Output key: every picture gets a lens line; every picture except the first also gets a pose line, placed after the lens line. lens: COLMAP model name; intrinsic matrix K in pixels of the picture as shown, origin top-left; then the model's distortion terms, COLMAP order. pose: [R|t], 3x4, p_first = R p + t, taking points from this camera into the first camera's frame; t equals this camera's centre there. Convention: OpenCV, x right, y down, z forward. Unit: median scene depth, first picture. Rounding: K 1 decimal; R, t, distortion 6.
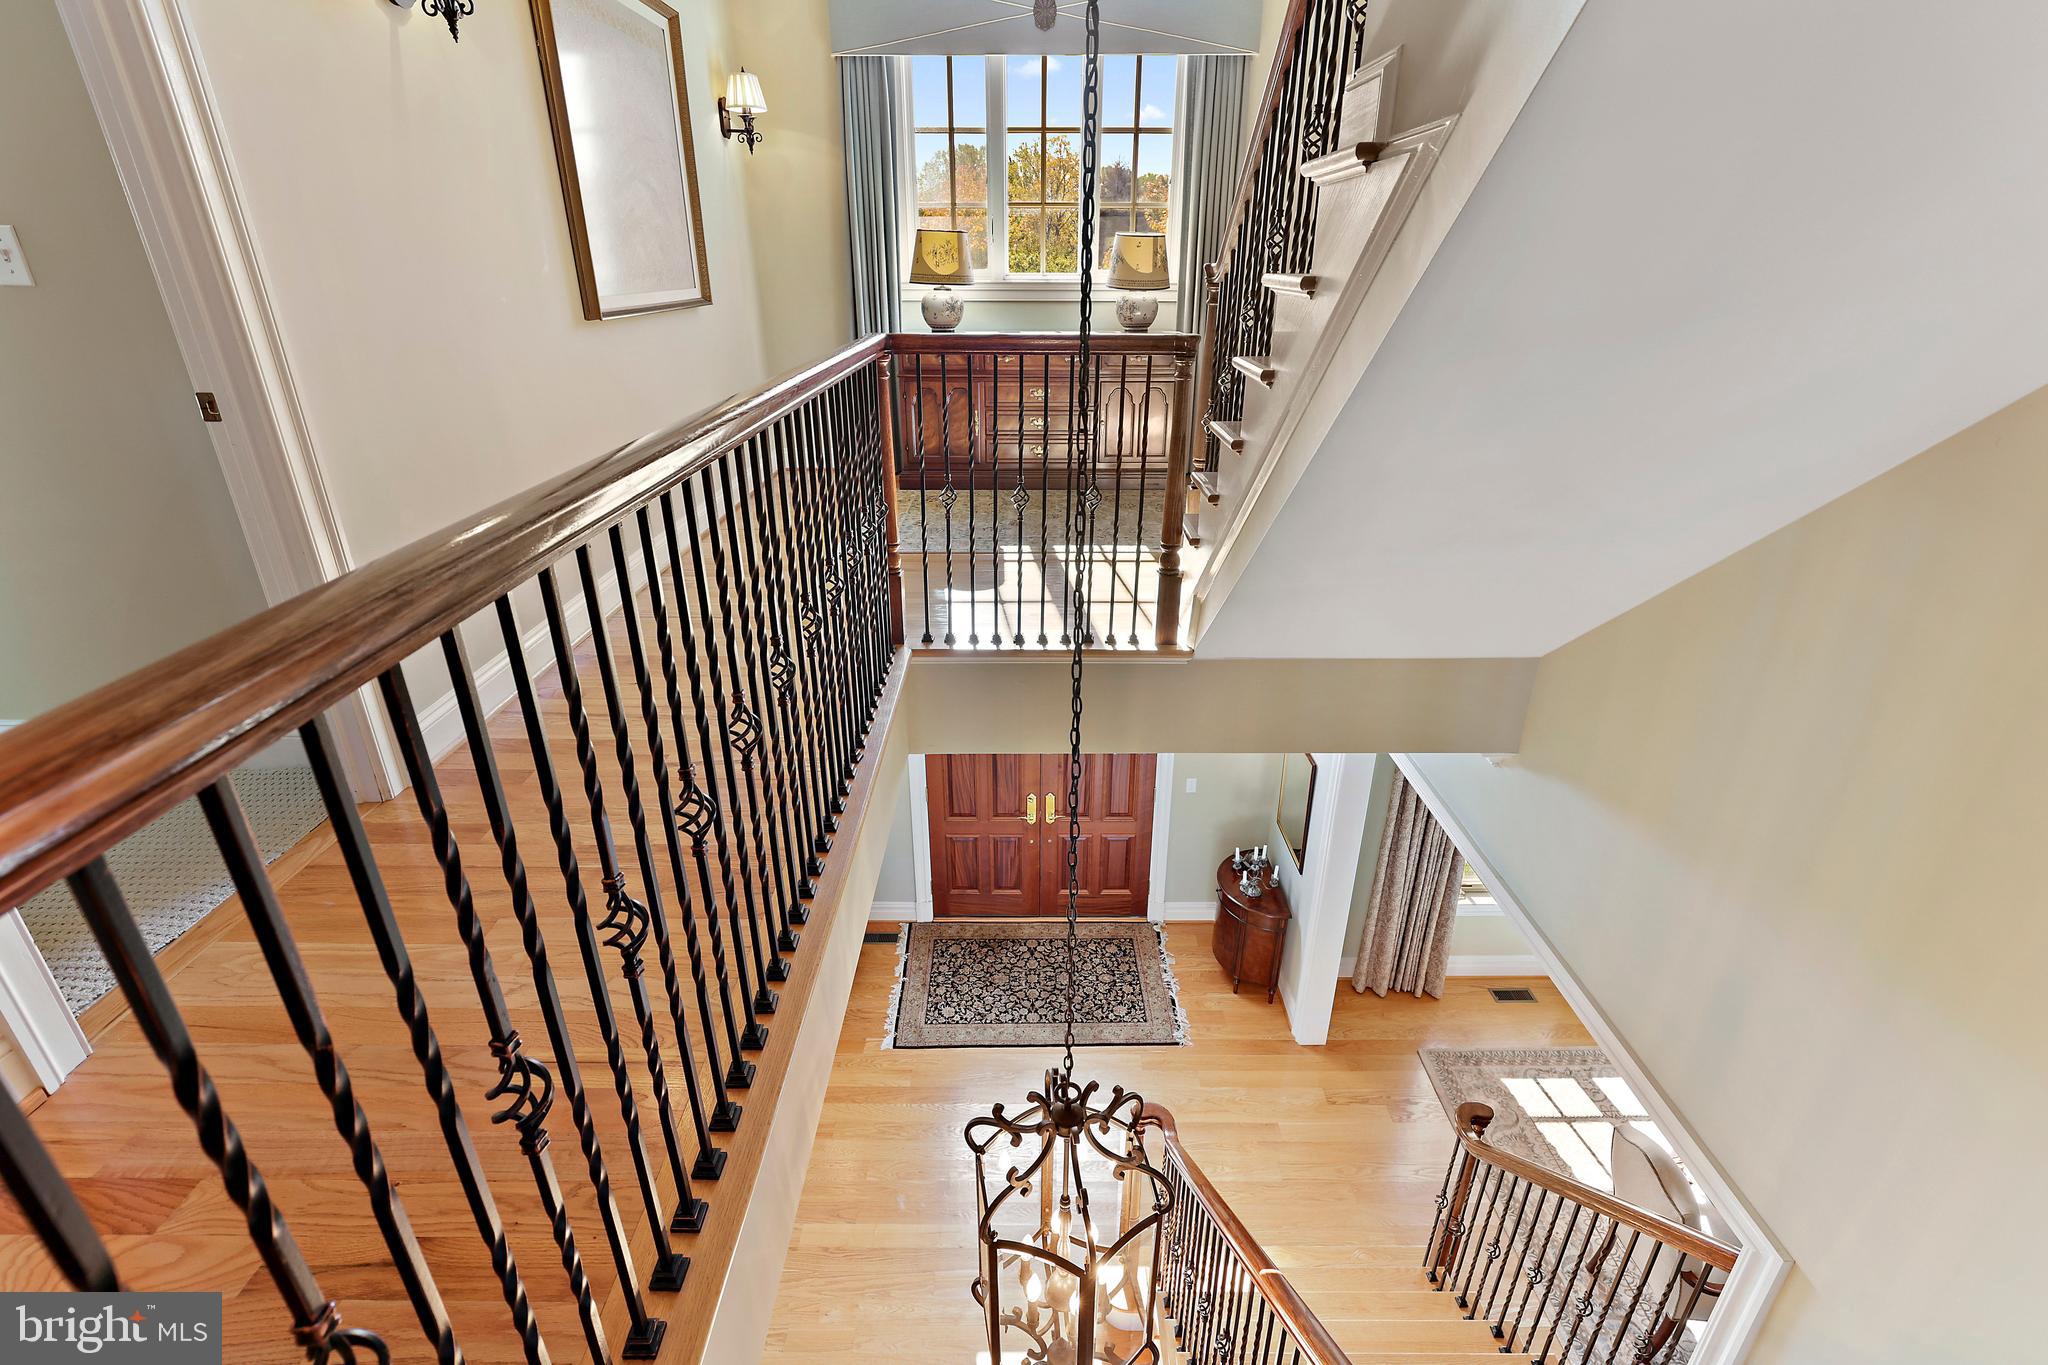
lens RADIAL K [[941.5, 0, 1022.9], [0, 941.5, 653.8], [0, 0, 1]] dist [-0.009588, 0.000400]
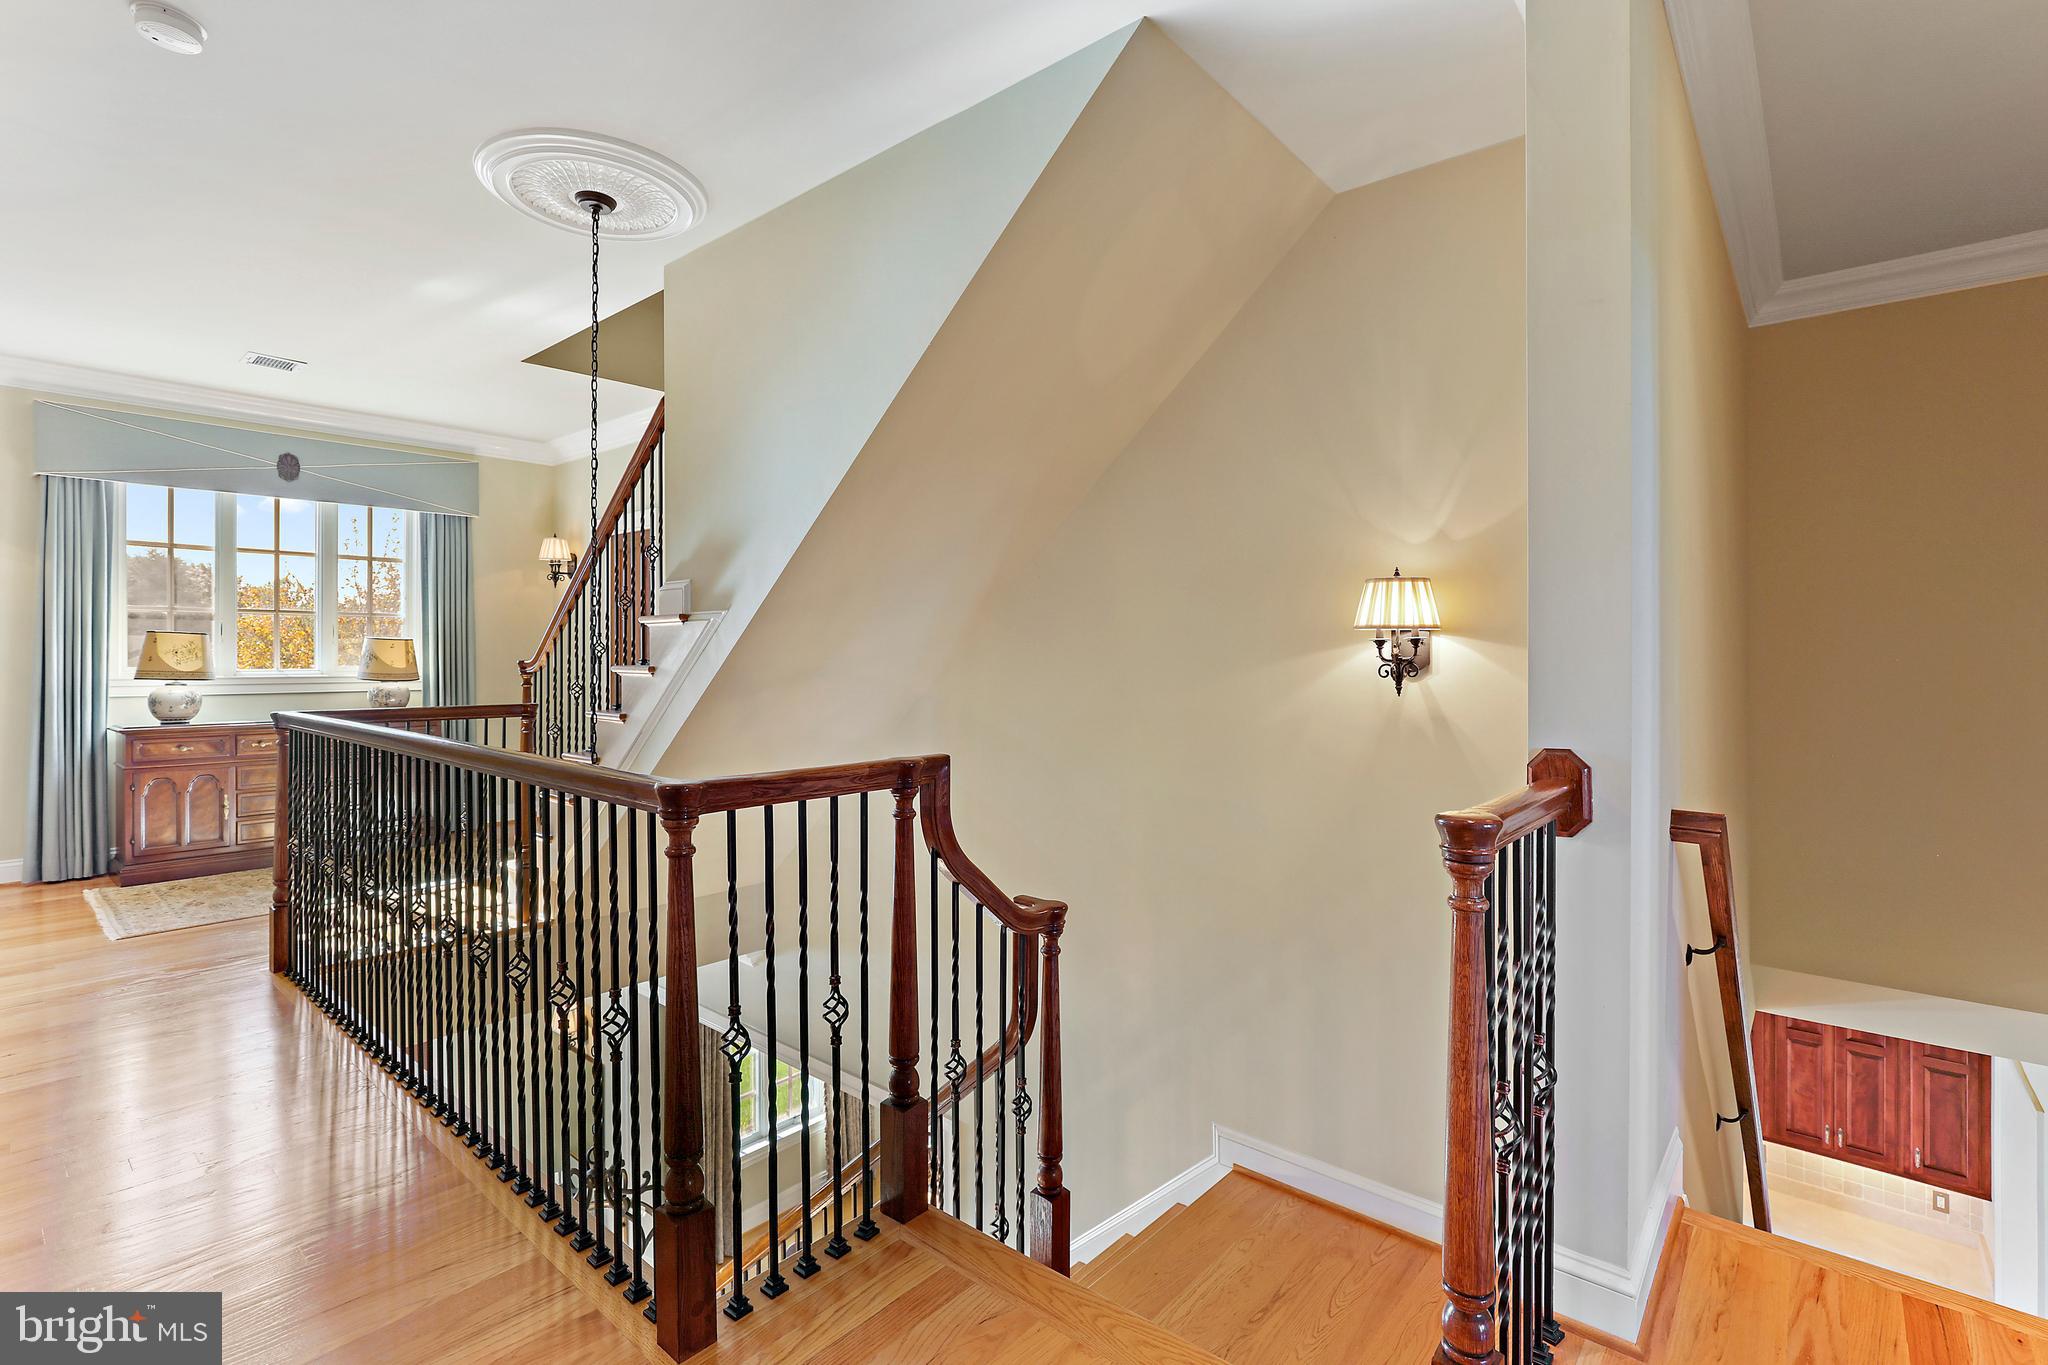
lens RADIAL K [[941.5, 0, 1022.9], [0, 941.5, 653.8], [0, 0, 1]] dist [-0.009588, 0.000400]
pose [[0.659280, 0.000033, 0.751897, -0.246291], [0.291335, 0.921872, -0.255490, 0.116912], [-0.693162, 0.387493, 0.607763, -0.288881]]
